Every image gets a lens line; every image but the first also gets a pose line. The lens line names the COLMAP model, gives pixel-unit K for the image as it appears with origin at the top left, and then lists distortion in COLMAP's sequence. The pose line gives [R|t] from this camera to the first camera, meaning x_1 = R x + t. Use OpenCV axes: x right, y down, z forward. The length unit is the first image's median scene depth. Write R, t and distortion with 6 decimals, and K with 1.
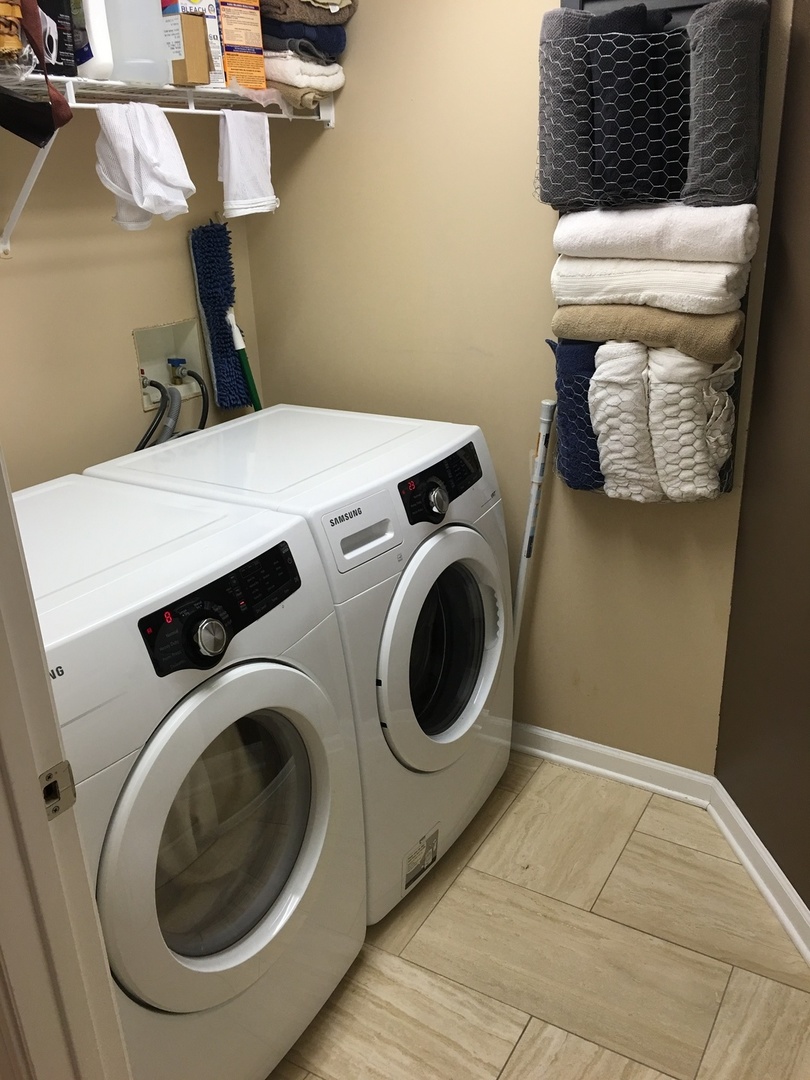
lens RADIAL K [[914.2, 0, 405.7], [0, 914.2, 538.9], [0, 0, 1]] dist [0.001637, -0.014274]
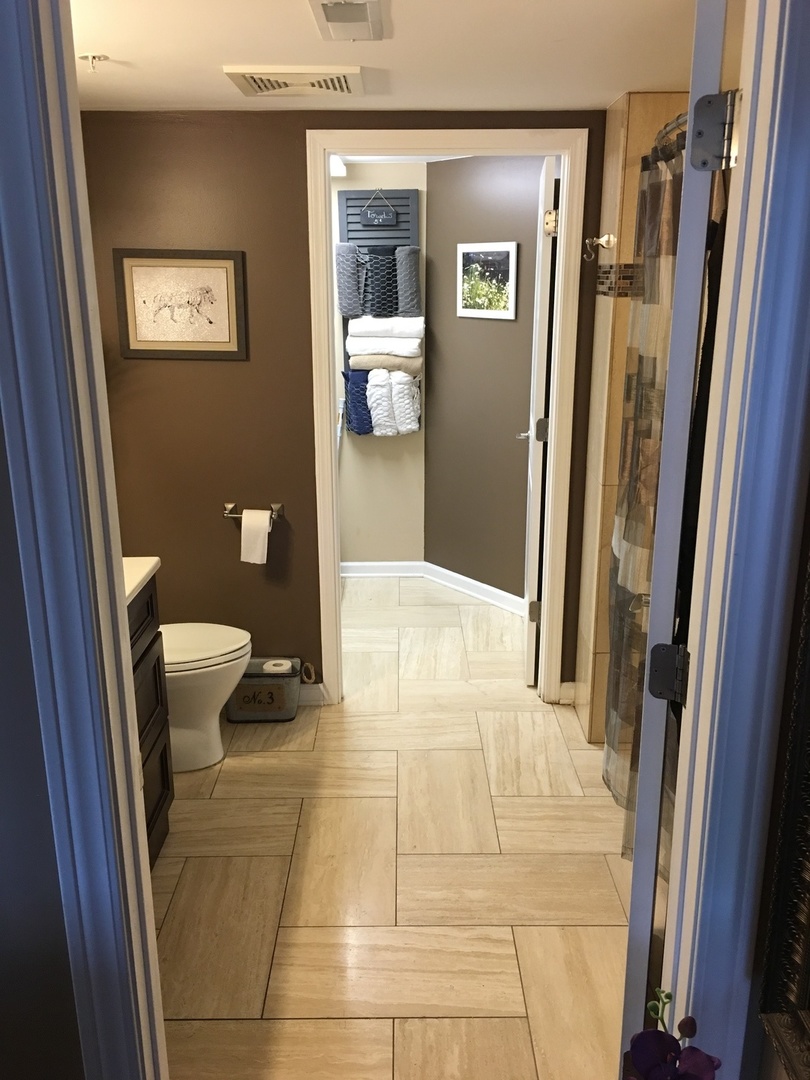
lens RADIAL K [[914.2, 0, 405.2], [0, 914.2, 539.8], [0, 0, 1]] dist [0.001637, -0.014274]
pose [[0.857142, -0.106590, 0.503930, -1.005616], [0.160088, 0.985029, -0.063946, 0.412123], [-0.489570, 0.135484, 0.861374, -1.118177]]
